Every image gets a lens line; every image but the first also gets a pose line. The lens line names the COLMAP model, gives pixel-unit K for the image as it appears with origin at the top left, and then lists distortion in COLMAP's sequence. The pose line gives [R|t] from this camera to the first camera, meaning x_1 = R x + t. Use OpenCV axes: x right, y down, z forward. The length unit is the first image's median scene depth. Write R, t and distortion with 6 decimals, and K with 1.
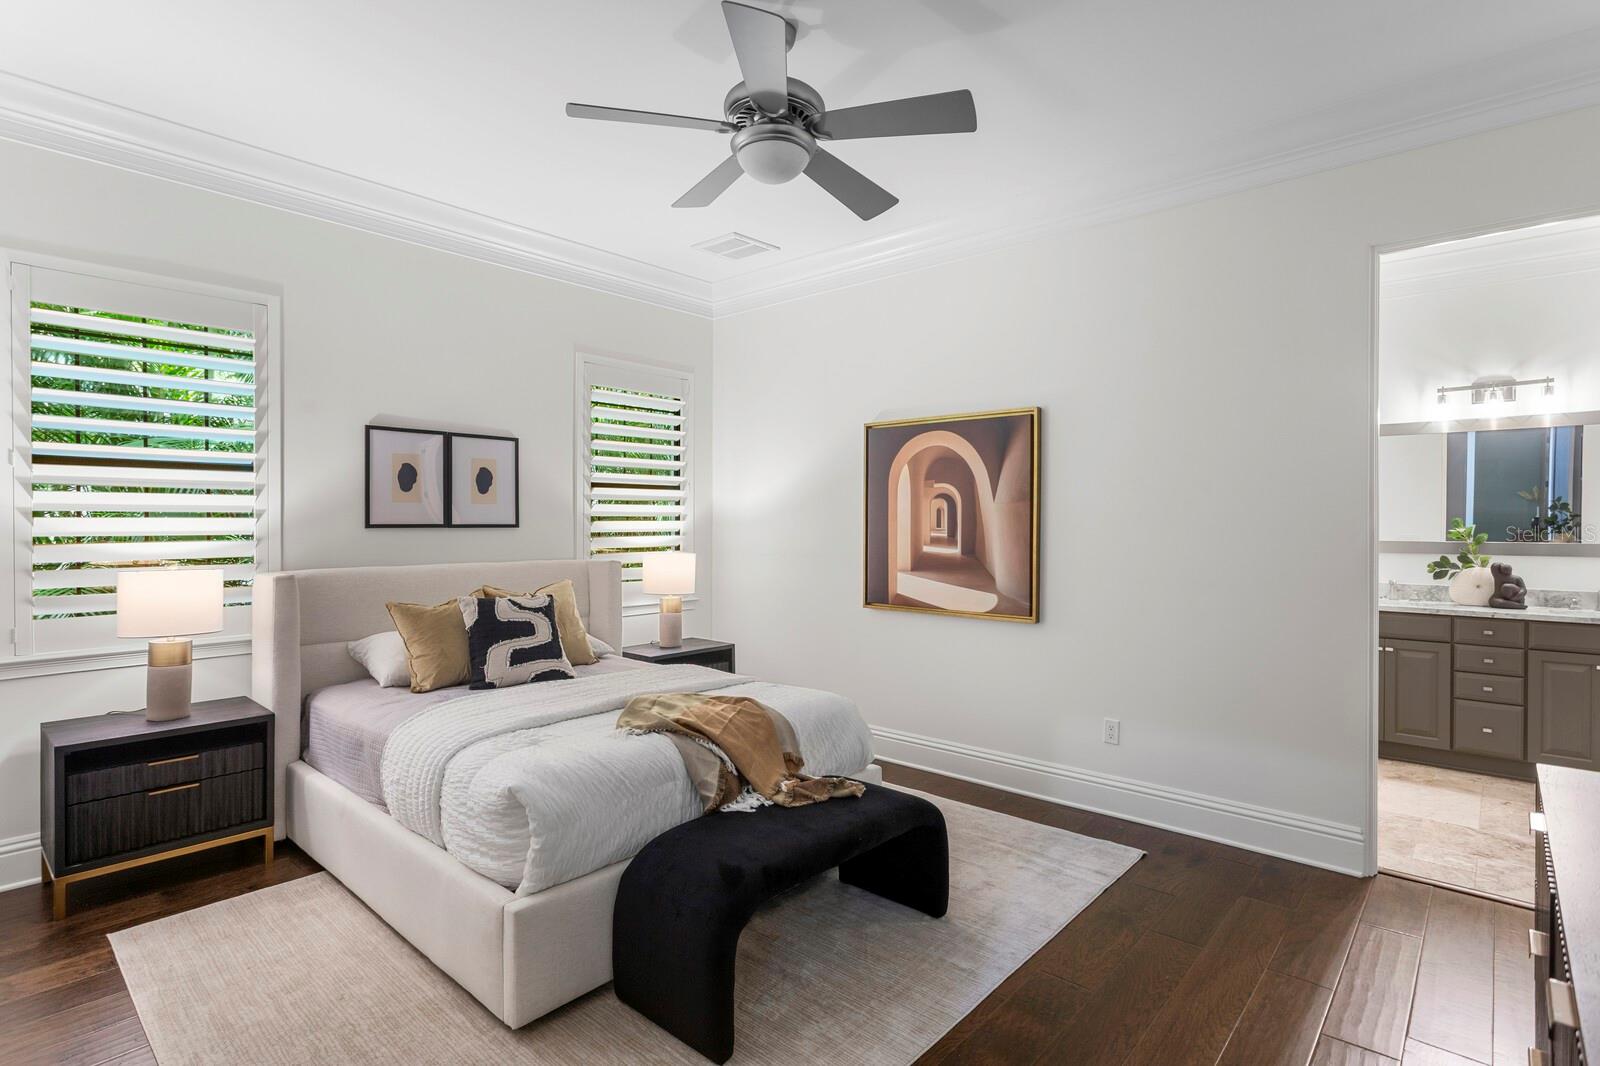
lens RADIAL K [[790.1, 0, 799.1], [0, 790.1, 527.2], [0, 0, 1]] dist [-0.005848, 0.000209]
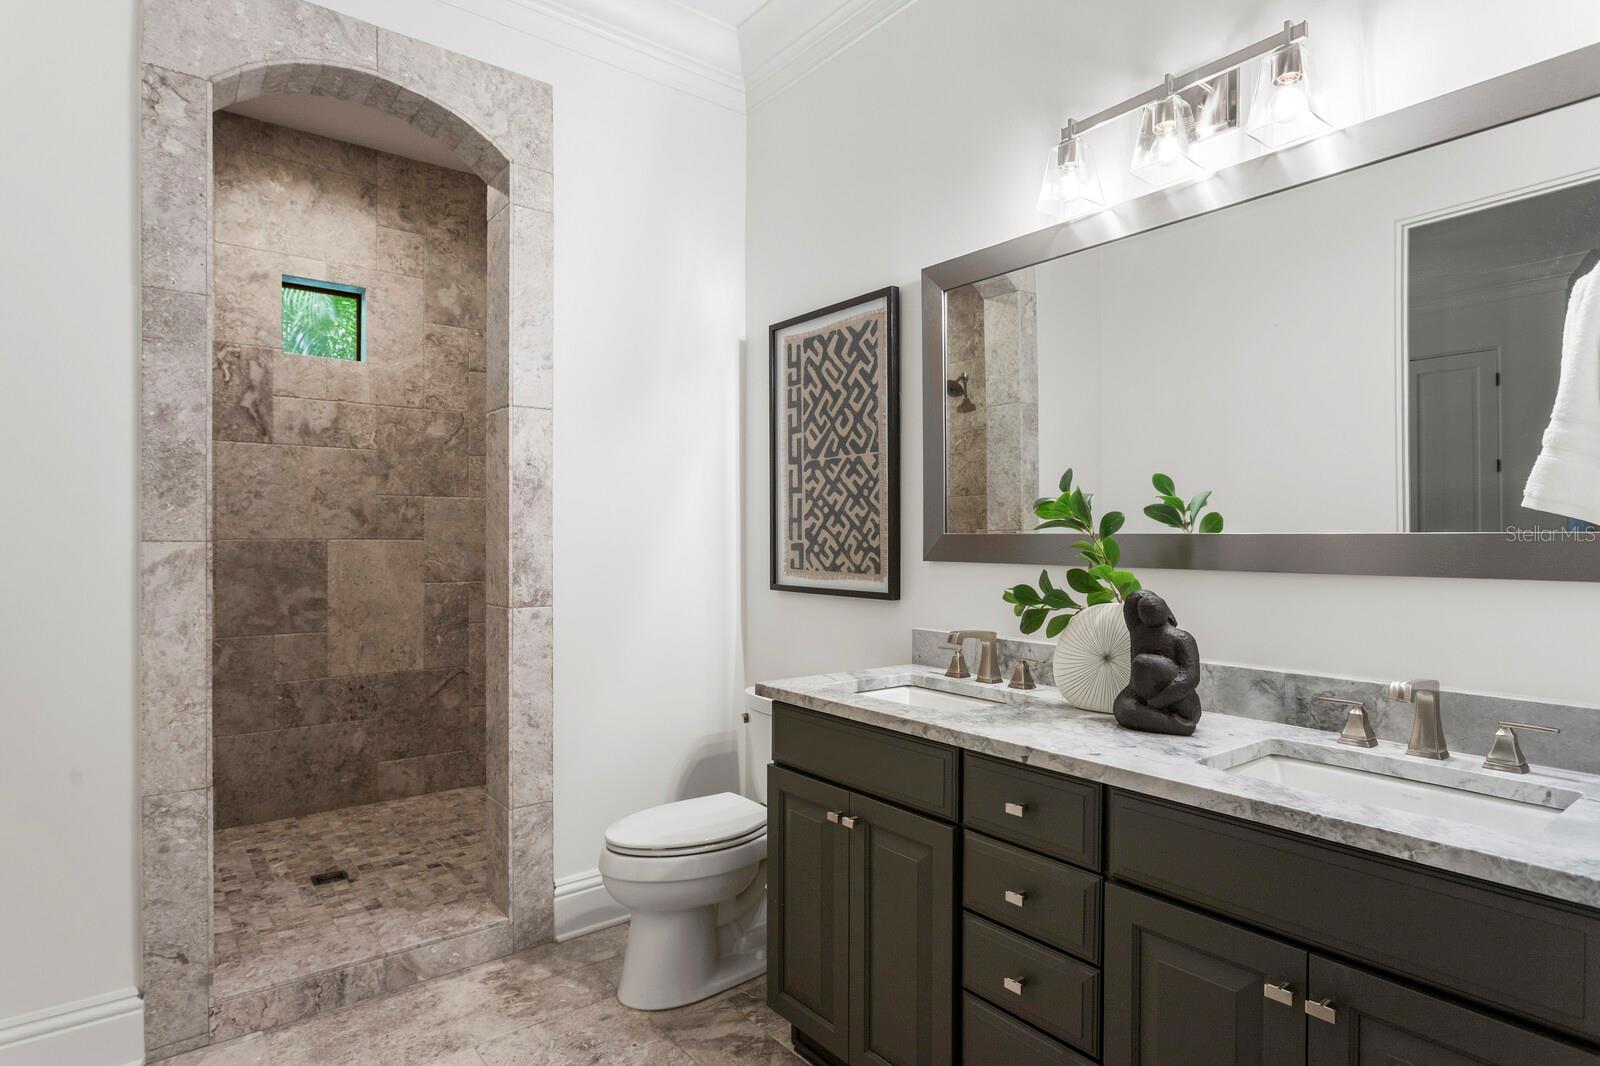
lens RADIAL K [[871.4, 0, 800.6], [0, 871.4, 538.3], [0, 0, 1]] dist [0.001419, 0.000294]
pose [[0.981958, -0.005592, -0.189016, 0.810048], [0.005326, 0.999984, -0.001914, 0.022040], [0.189023, 0.000873, 0.981972, 0.597864]]
